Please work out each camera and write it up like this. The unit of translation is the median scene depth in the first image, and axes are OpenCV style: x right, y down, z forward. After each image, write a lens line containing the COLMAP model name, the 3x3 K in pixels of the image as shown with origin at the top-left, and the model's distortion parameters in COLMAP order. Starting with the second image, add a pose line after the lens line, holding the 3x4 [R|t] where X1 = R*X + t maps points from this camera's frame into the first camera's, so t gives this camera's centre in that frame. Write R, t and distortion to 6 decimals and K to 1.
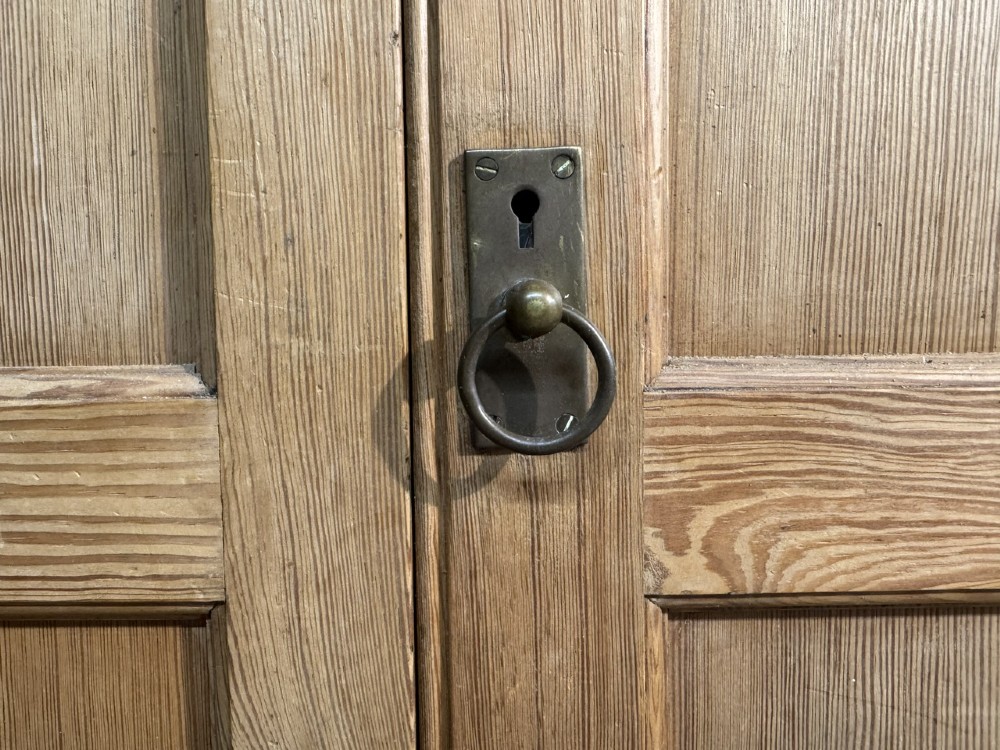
lens RADIAL K [[713.8, 0, 412.5], [0, 713.8, 388.9], [0, 0, 1]] dist [0.051676, -0.074102]
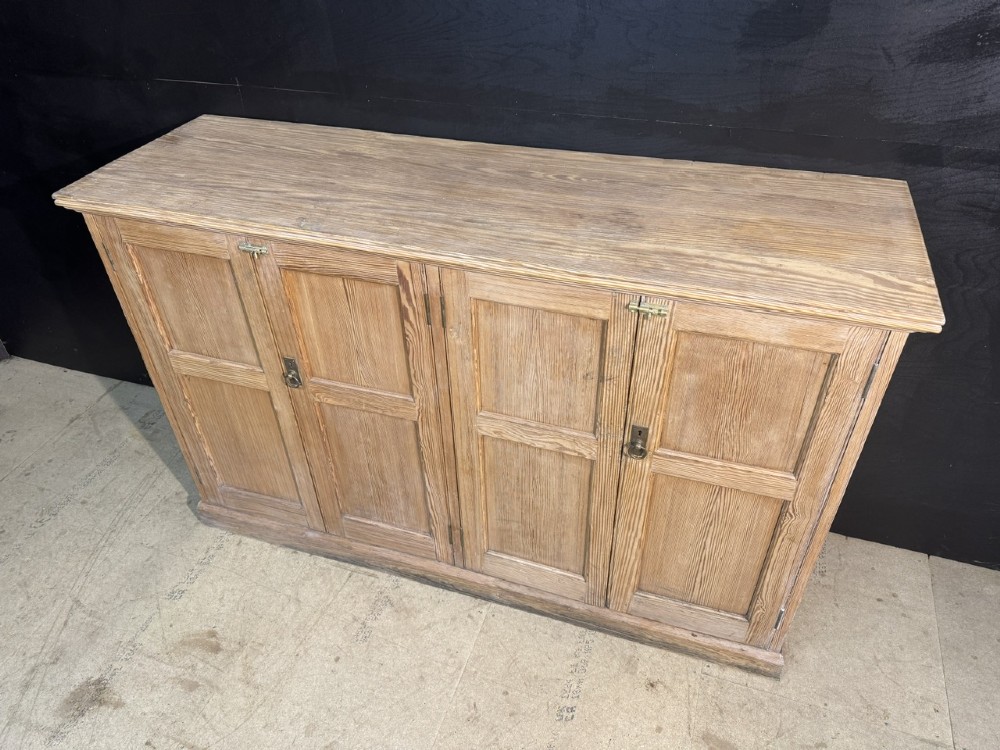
lens RADIAL K [[713.8, 0, 491.0], [0, 713.8, 377.4], [0, 0, 1]] dist [0.051676, -0.074102]
pose [[0.960415, 0.162035, -0.226598, 4.355864], [-0.006444, 0.826135, 0.563435, -4.878686], [0.278497, -0.539672, 0.794477, -5.190003]]
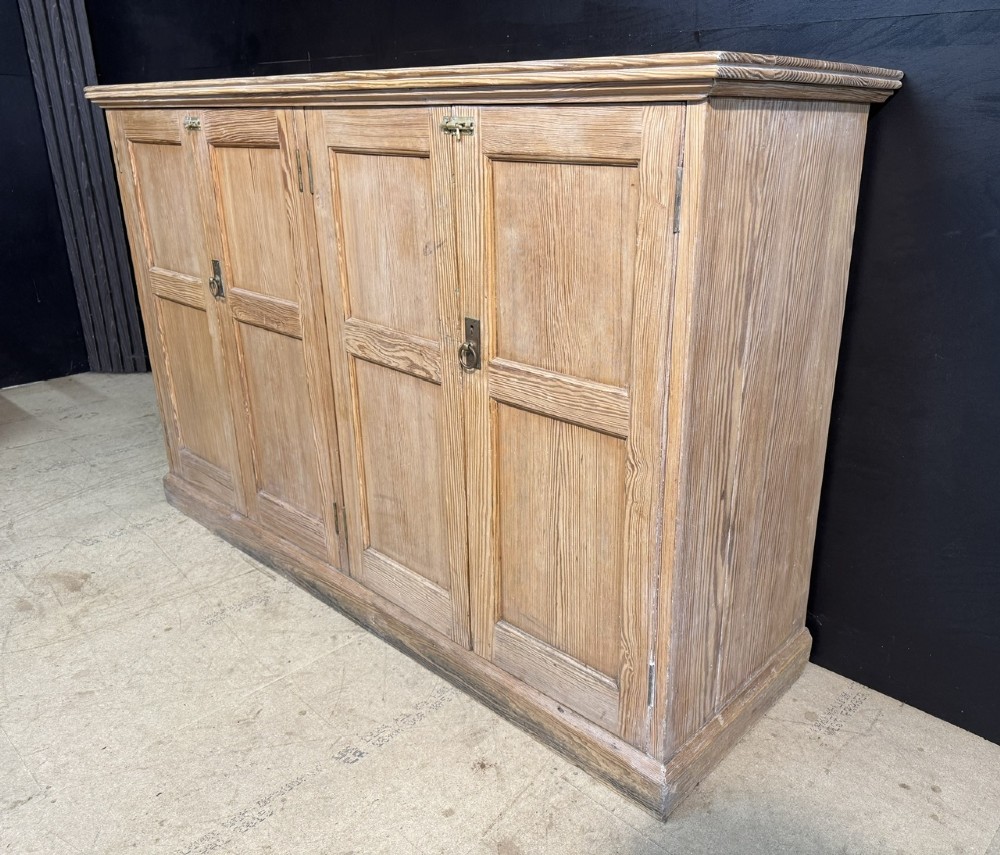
lens RADIAL K [[803.2, 0, 550.8], [0, 803.2, 430.4], [0, 0, 1]] dist [0.058476, -0.088855]
pose [[0.774249, 0.243163, -0.584303, 8.657861], [-0.064432, 0.948732, 0.309445, -1.537208], [0.629593, -0.201940, 0.750222, -3.796760]]
